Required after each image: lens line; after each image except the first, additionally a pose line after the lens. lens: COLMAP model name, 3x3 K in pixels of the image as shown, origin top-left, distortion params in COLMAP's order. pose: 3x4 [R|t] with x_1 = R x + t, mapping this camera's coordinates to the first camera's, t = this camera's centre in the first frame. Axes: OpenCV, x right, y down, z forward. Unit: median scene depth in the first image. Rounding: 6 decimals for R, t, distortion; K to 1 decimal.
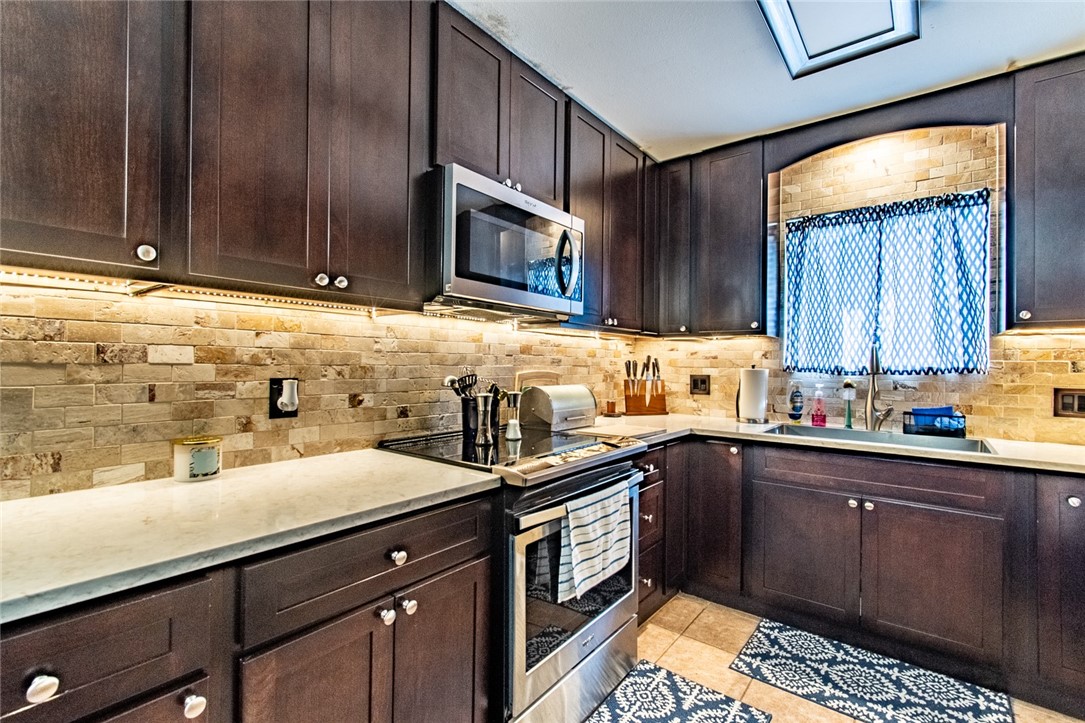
lens RADIAL K [[481.6, 0, 538.4], [0, 481.6, 362.1], [0, 0, 1]] dist [0.002221, -0.001441]
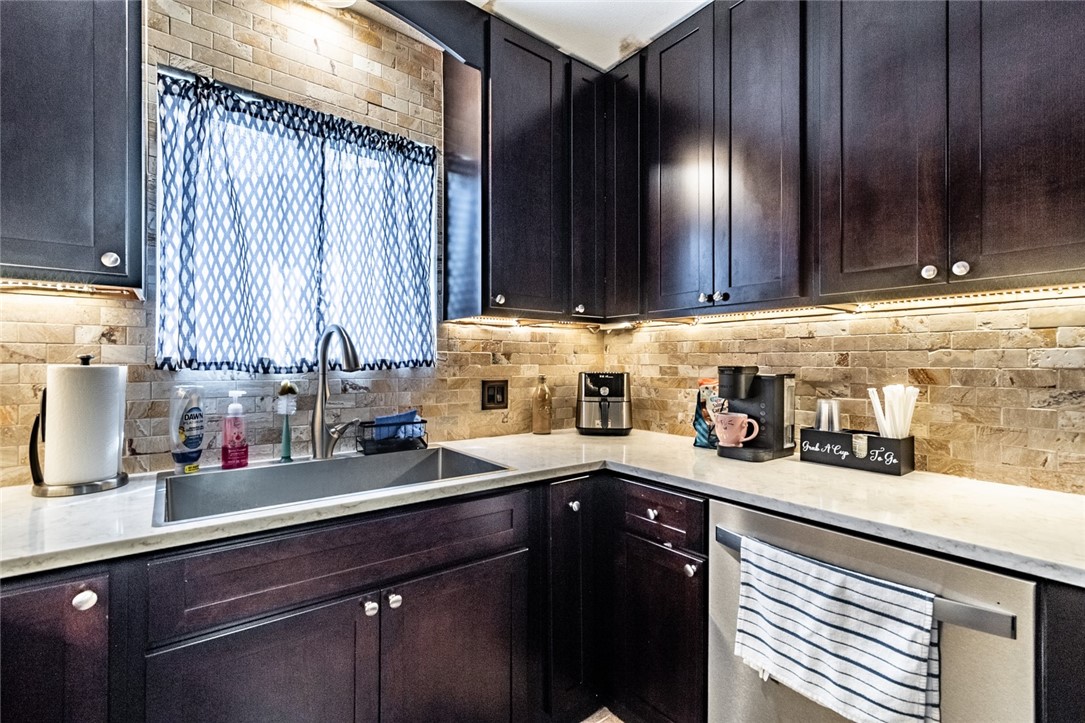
lens RADIAL K [[481.6, 0, 538.4], [0, 481.6, 362.1], [0, 0, 1]] dist [0.002221, -0.001441]
pose [[0.239842, -0.011366, 0.970745, 0.140005], [-0.006792, 0.999887, 0.013385, 0.002797], [-0.970788, -0.009804, 0.239738, 0.573078]]
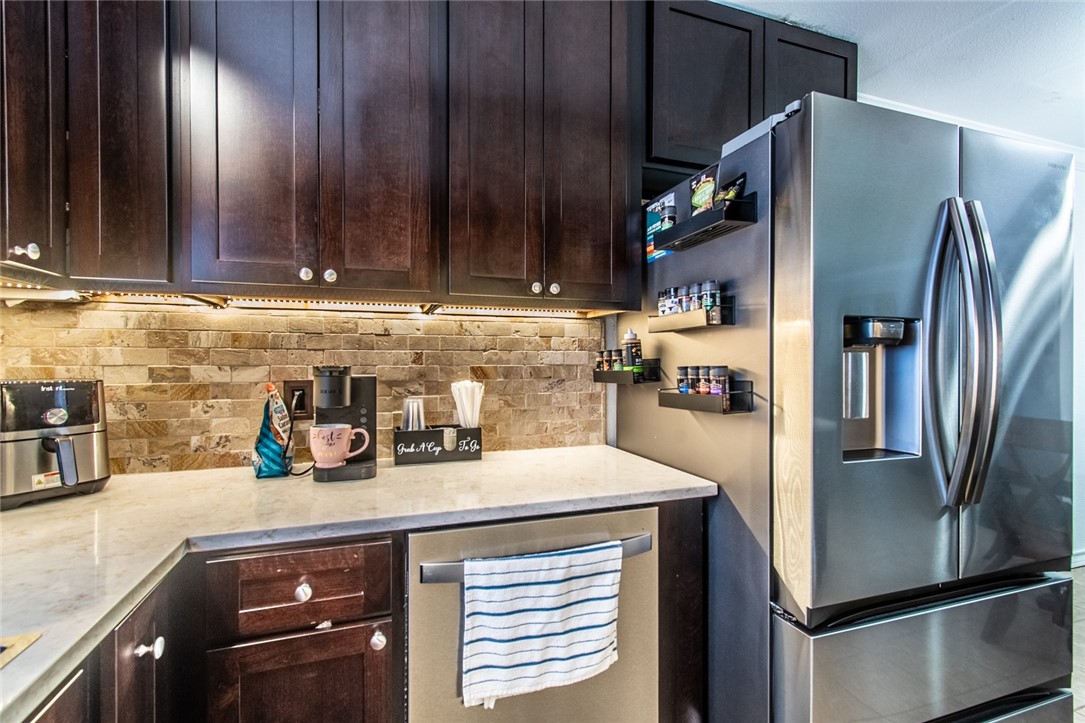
lens RADIAL K [[481.6, 0, 538.4], [0, 481.6, 362.1], [0, 0, 1]] dist [0.002221, -0.001441]
pose [[-0.845705, -0.012791, 0.533498, 0.378968], [-0.013846, 0.999902, 0.002025, 0.007055], [-0.533471, -0.005674, -0.845799, 0.807089]]
